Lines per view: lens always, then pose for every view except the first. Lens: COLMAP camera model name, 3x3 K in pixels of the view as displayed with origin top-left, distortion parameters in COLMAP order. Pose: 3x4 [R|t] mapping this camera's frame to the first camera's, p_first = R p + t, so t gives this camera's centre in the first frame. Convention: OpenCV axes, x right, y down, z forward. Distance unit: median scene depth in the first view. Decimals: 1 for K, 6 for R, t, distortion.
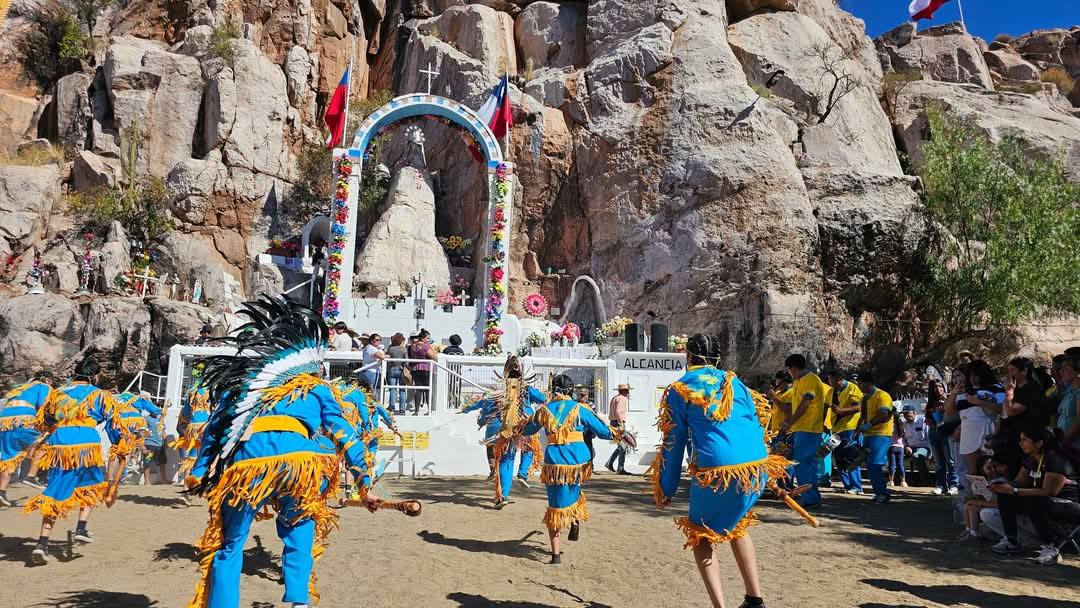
lens RADIAL K [[711.6, 0, 540.0], [0, 711.6, 304.0], [0, 0, 1]] dist [0.072240, -0.069317]
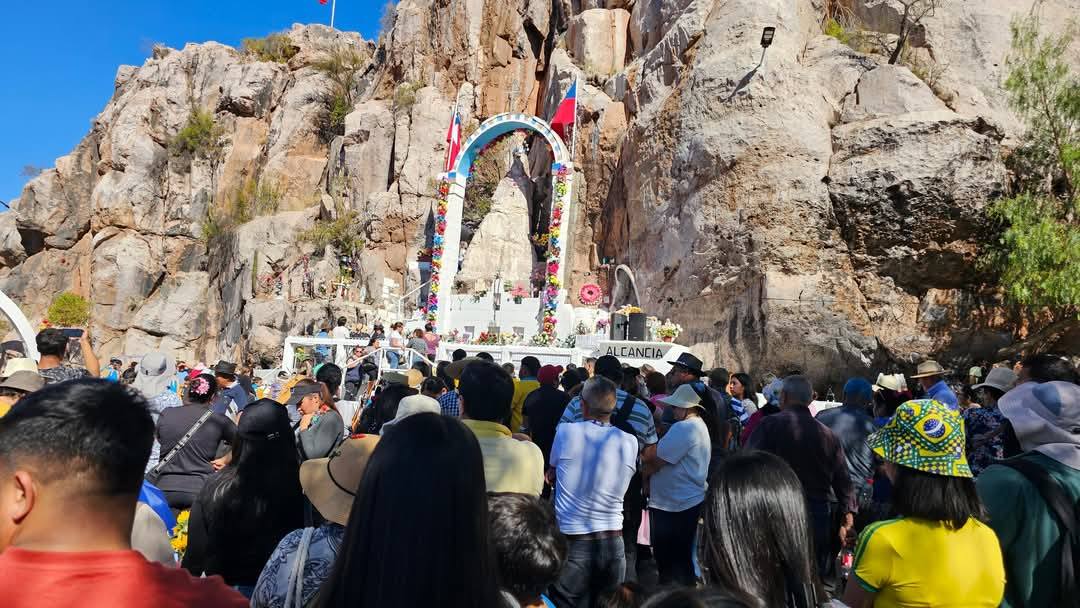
lens RADIAL K [[711.6, 0, 540.0], [0, 711.6, 304.0], [0, 0, 1]] dist [0.072240, -0.069317]
pose [[0.829496, -0.027163, -0.557852, 0.554091], [0.047832, 0.998602, 0.022500, -0.012494], [0.556461, -0.045347, 0.829636, 0.075316]]
